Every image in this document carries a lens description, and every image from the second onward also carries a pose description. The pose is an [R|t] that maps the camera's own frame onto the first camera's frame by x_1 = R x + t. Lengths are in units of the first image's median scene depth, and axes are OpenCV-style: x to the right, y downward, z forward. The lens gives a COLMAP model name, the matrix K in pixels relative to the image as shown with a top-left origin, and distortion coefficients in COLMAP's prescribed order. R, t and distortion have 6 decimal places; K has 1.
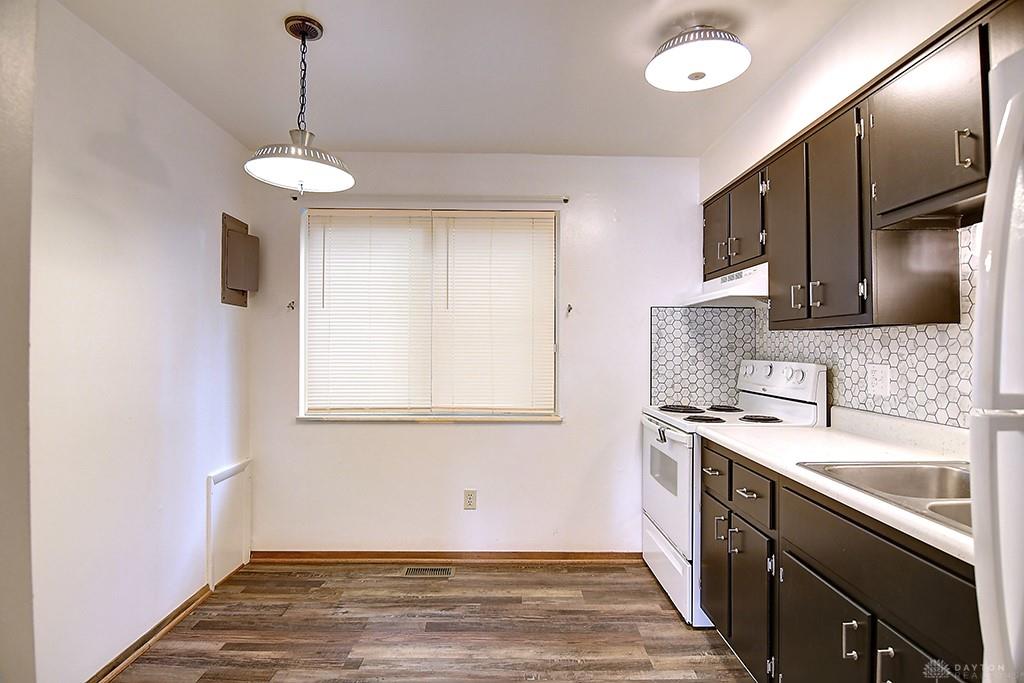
lens RADIAL K [[539.9, 0, 510.0], [0, 539.9, 341.9], [0, 0, 1]] dist [-0.002554, -0.012705]
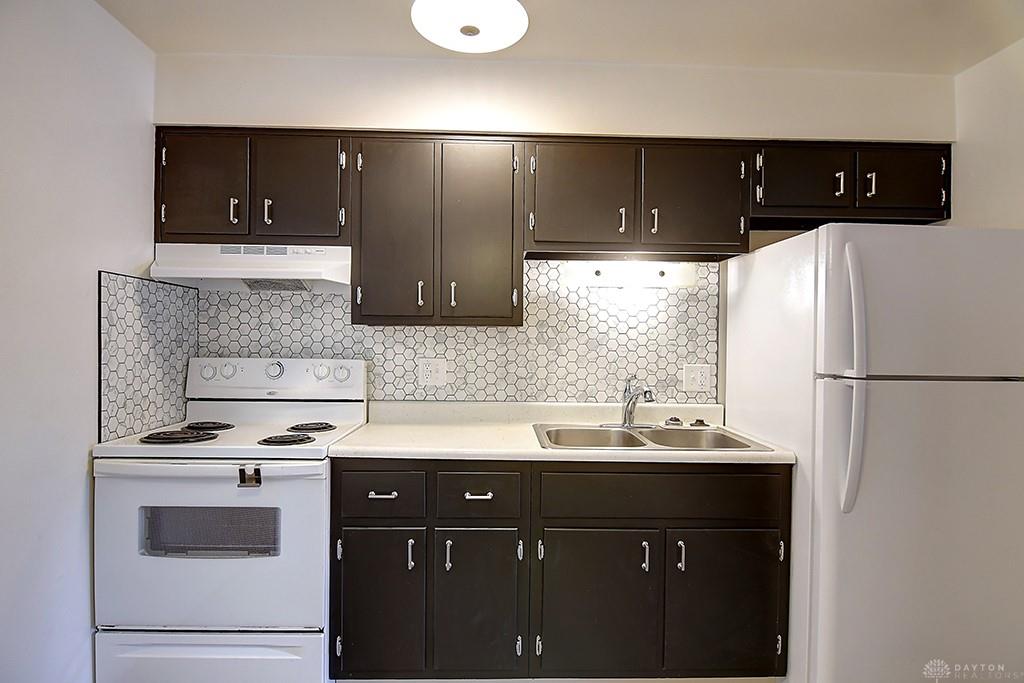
lens RADIAL K [[539.9, 0, 510.1], [0, 539.9, 341.4], [0, 0, 1]] dist [-0.002554, -0.012705]
pose [[-0.016496, -0.001935, 0.999862, -0.403589], [-0.020780, 0.999783, 0.001592, 0.000617], [-0.999648, -0.020751, -0.016533, 0.741160]]
